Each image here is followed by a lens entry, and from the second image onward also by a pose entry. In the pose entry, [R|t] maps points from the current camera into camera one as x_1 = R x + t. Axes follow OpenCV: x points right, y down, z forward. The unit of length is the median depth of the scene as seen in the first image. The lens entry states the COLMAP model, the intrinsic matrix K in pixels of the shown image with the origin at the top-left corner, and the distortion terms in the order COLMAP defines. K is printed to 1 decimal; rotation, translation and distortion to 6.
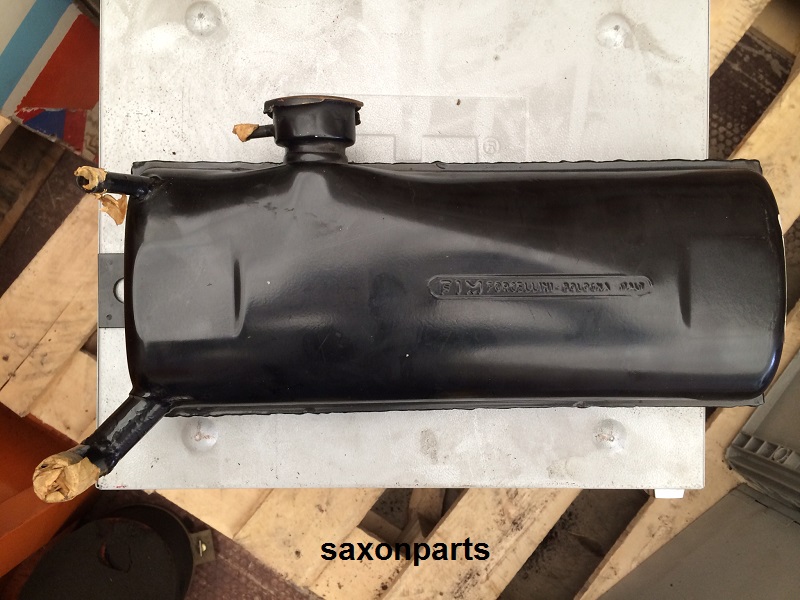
lens RADIAL K [[673.6, 0, 401.1], [0, 673.6, 303.9], [0, 0, 1]] dist [0.051317, -0.088260]
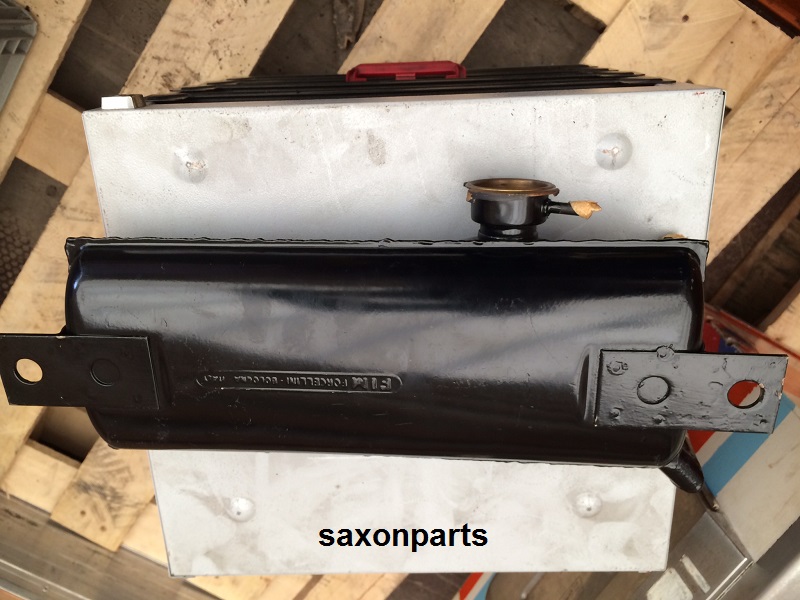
lens RADIAL K [[673.6, 0, 401.1], [0, 673.6, 303.9], [0, 0, 1]] dist [0.051317, -0.088260]
pose [[-0.998789, 0.049189, -0.000643, 0.009175], [-0.045775, -0.934090, -0.354090, 0.177312], [-0.018018, -0.353632, 0.935211, 0.009796]]
